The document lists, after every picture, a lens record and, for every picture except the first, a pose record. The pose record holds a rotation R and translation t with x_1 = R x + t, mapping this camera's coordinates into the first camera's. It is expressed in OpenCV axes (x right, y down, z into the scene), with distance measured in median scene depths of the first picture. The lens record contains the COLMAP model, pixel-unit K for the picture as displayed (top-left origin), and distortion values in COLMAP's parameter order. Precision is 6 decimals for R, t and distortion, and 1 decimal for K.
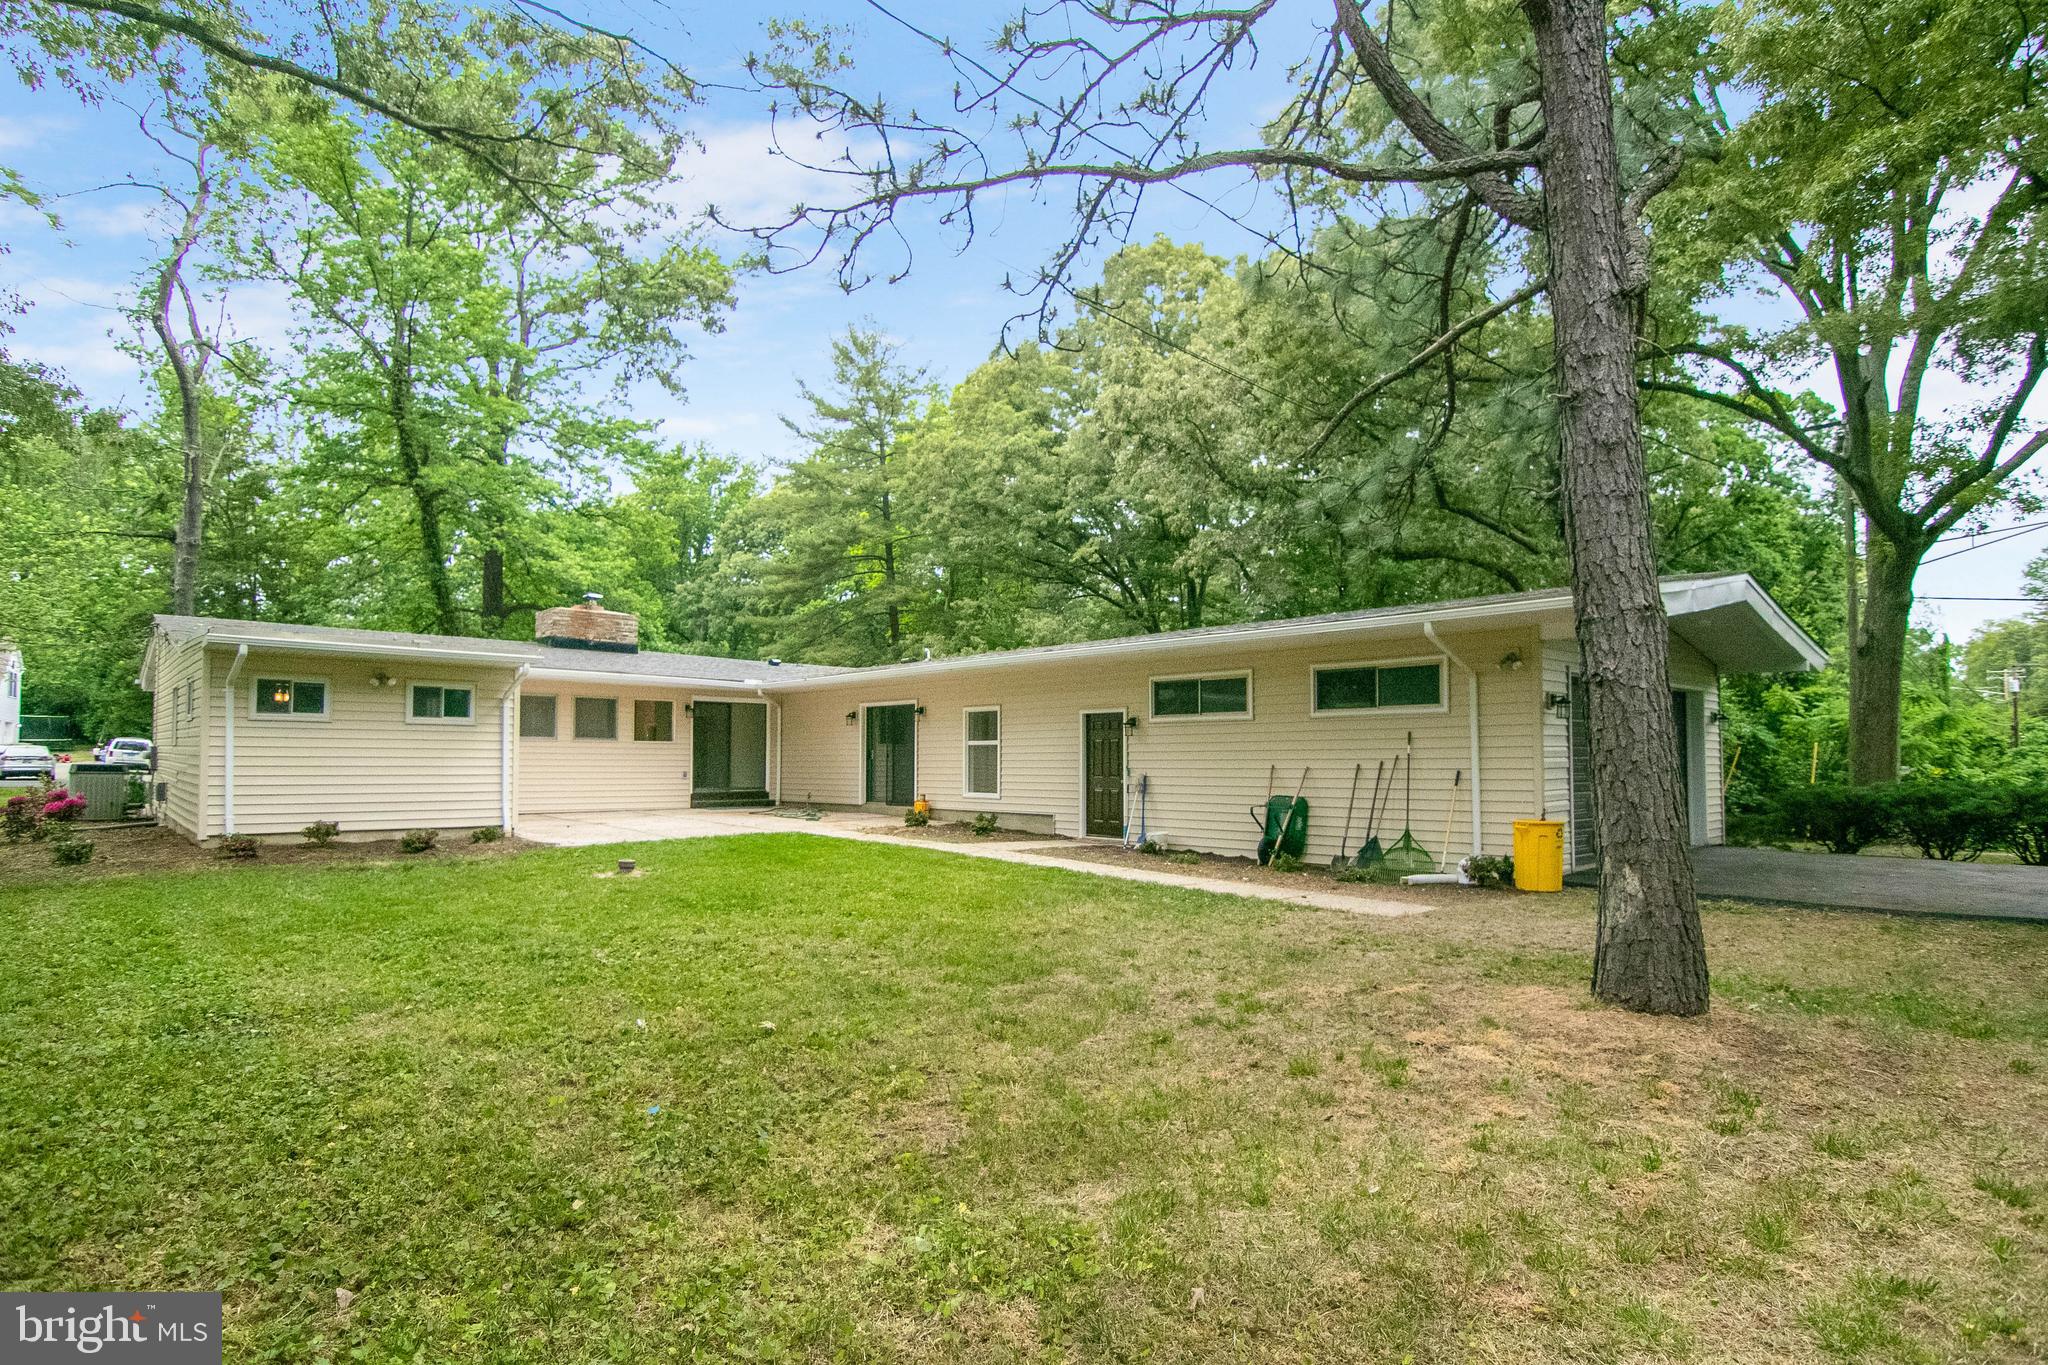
lens RADIAL K [[1052.3, 0, 1022.6], [0, 1052.3, 689.6], [0, 0, 1]] dist [-0.008546, -0.003317]
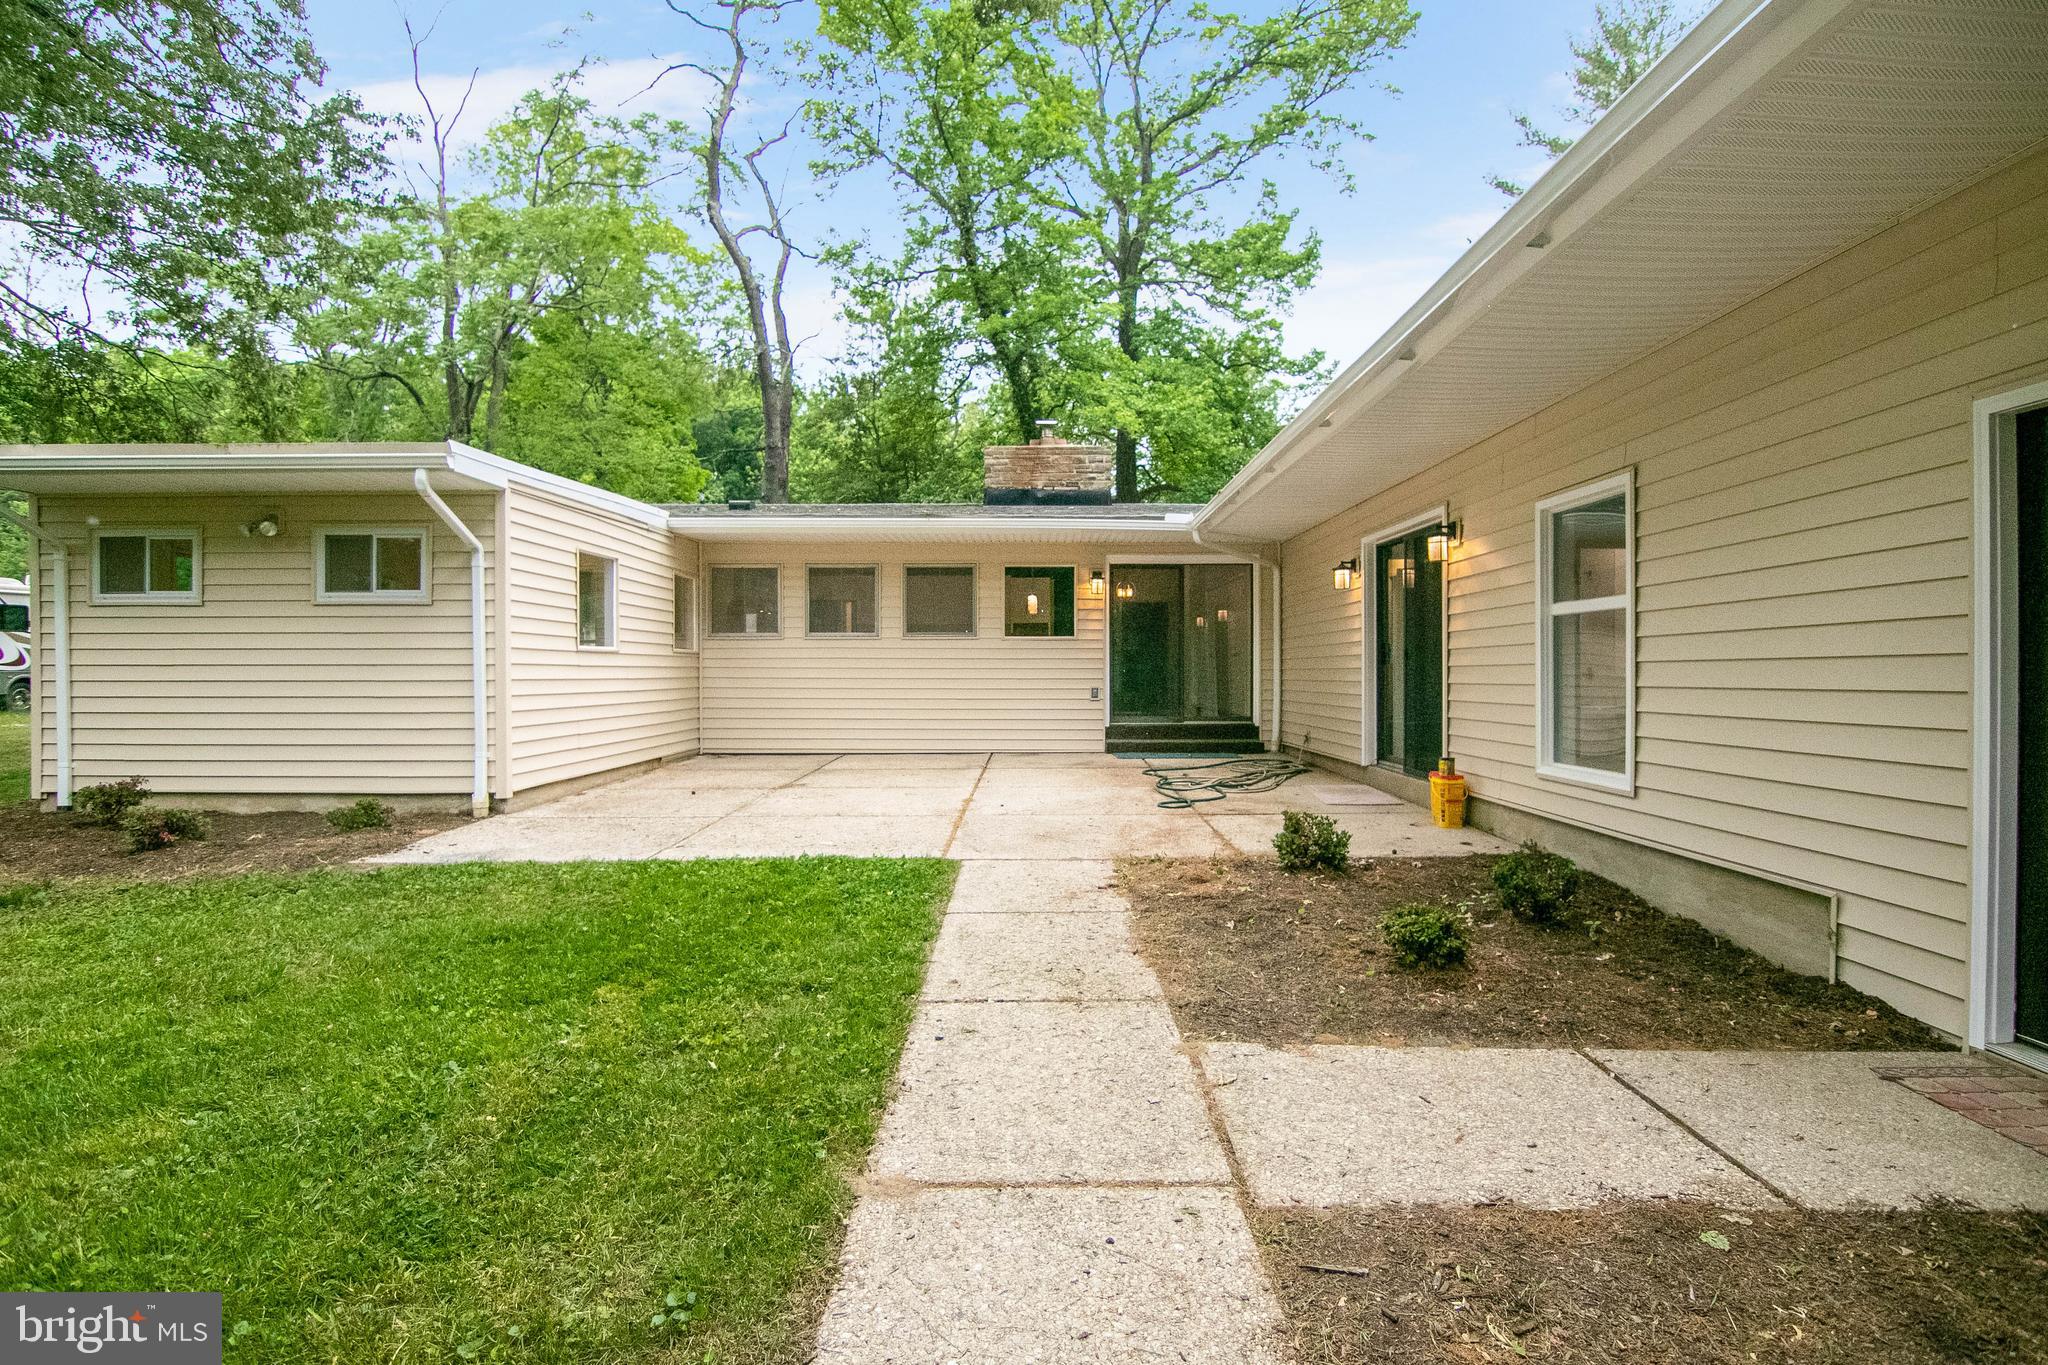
lens RADIAL K [[1052.3, 0, 1032.4], [0, 1052.3, 676.6], [0, 0, 1]] dist [-0.008546, -0.003317]
pose [[0.734059, 0.001023, -0.679085, 0.045082], [0.049018, 0.997310, 0.054488, 0.040448], [0.677314, -0.073285, 0.732035, 0.580371]]
